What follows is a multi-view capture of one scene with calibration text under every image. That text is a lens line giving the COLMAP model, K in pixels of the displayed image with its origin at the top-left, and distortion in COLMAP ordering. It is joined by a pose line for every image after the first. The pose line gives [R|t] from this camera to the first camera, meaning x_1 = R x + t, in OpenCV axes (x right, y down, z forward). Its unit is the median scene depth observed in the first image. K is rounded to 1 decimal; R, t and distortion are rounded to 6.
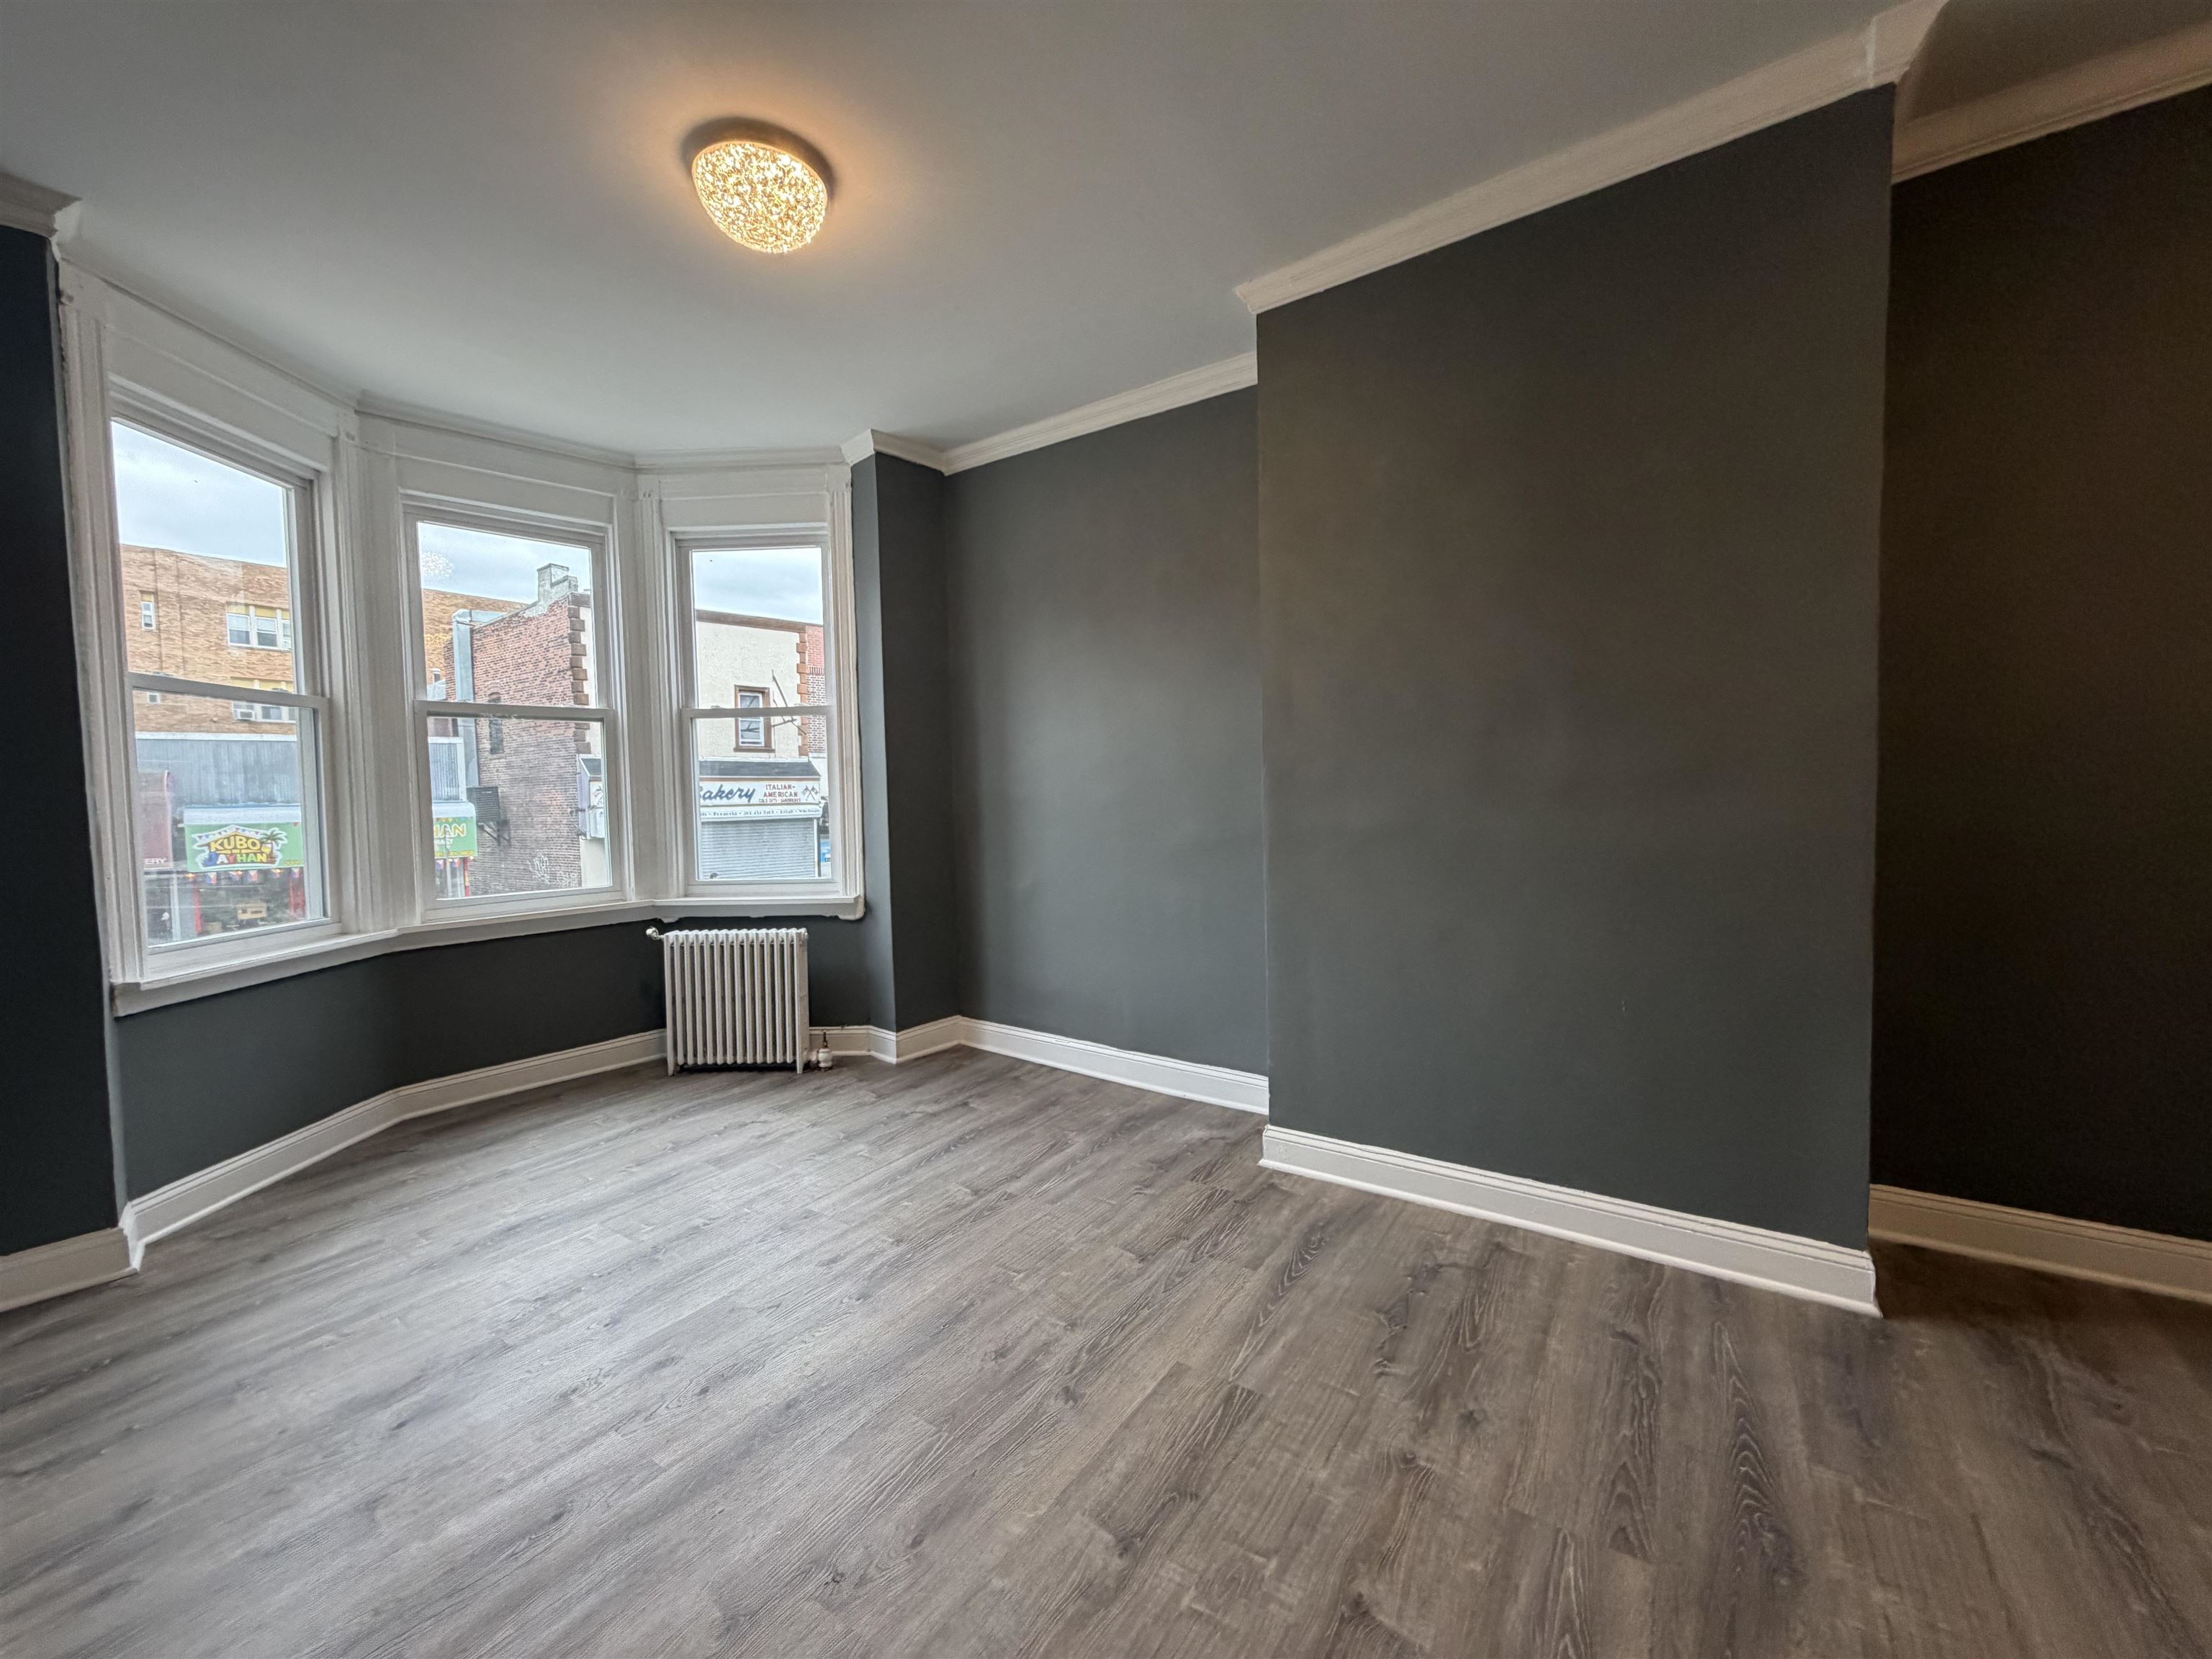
lens RADIAL K [[878.1, 0, 1099.0], [0, 878.1, 832.2], [0, 0, 1]] dist [0.000270, 0.000195]
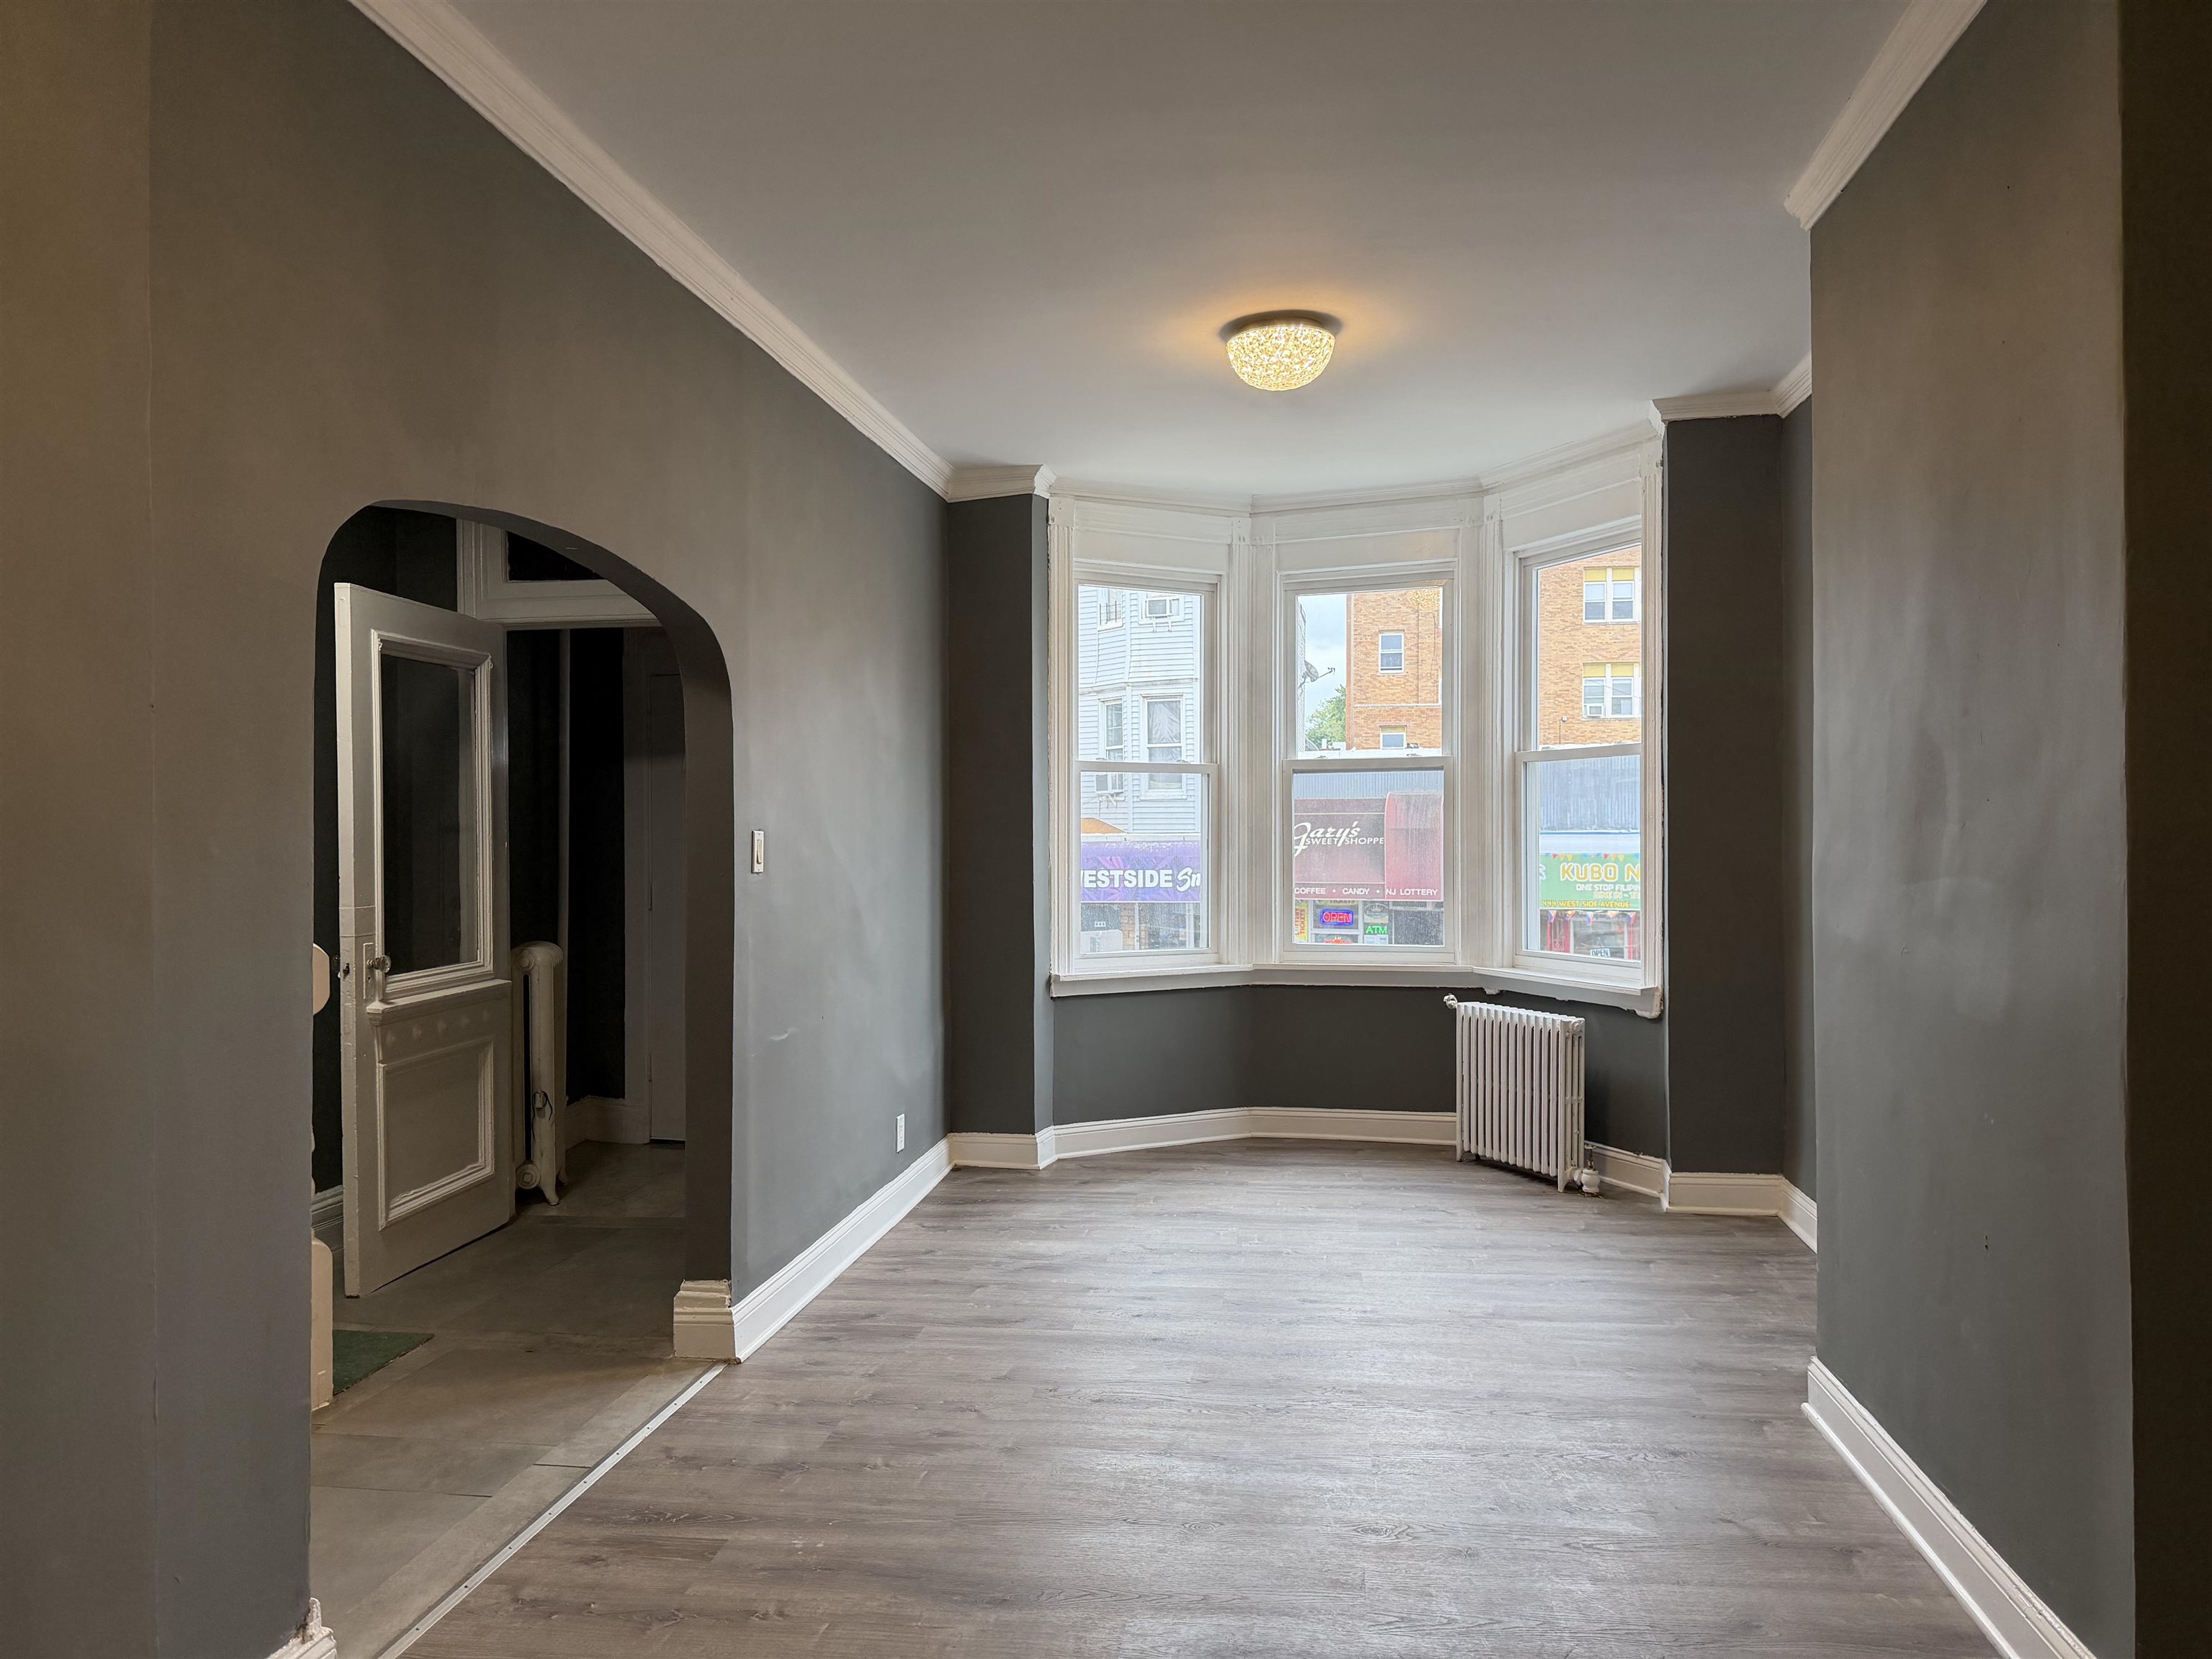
lens RADIAL K [[1552.4, 0, 1106.0], [0, 1552.4, 829.5], [0, 0, 1]] dist [0.079469, -0.000950]
pose [[0.452234, 0.018948, -0.891698, 0.784365], [-0.047493, 0.998867, -0.002862, -0.042352], [0.890634, 0.043643, 0.452622, -0.069526]]
